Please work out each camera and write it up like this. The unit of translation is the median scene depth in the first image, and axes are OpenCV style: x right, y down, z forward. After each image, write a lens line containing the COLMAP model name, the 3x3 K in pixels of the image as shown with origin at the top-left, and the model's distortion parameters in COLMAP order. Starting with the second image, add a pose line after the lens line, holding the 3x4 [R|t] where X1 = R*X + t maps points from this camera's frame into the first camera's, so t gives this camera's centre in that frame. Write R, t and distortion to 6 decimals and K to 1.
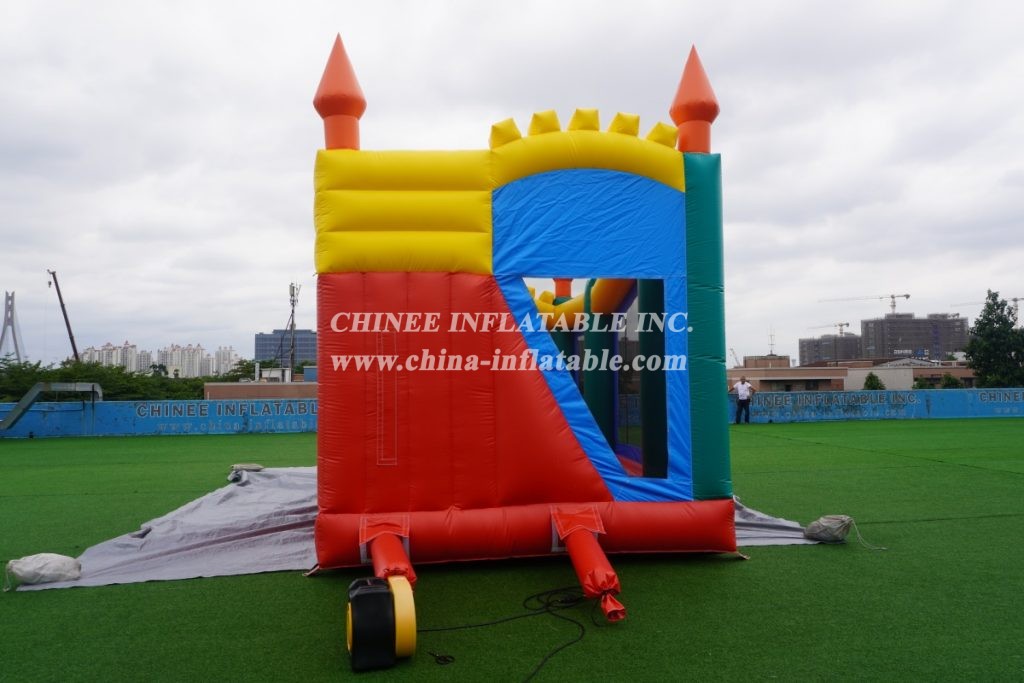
lens RADIAL K [[694.7, 0, 508.9], [0, 694.7, 337.7], [0, 0, 1]] dist [-0.037447, 0.001482]
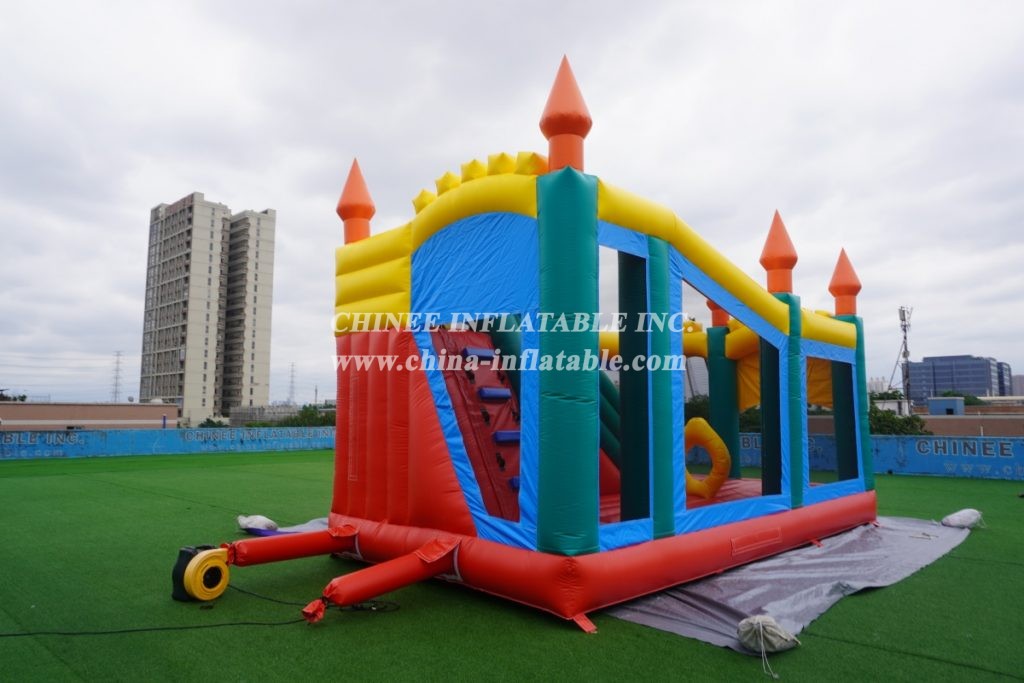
lens RADIAL K [[694.7, 0, 508.2], [0, 694.7, 344.1], [0, 0, 1]] dist [-0.037447, 0.001482]
pose [[0.618114, -0.069427, -0.783017, 0.975388], [0.040124, 0.997580, -0.056777, 0.012176], [0.785064, 0.003677, 0.619404, 0.394778]]
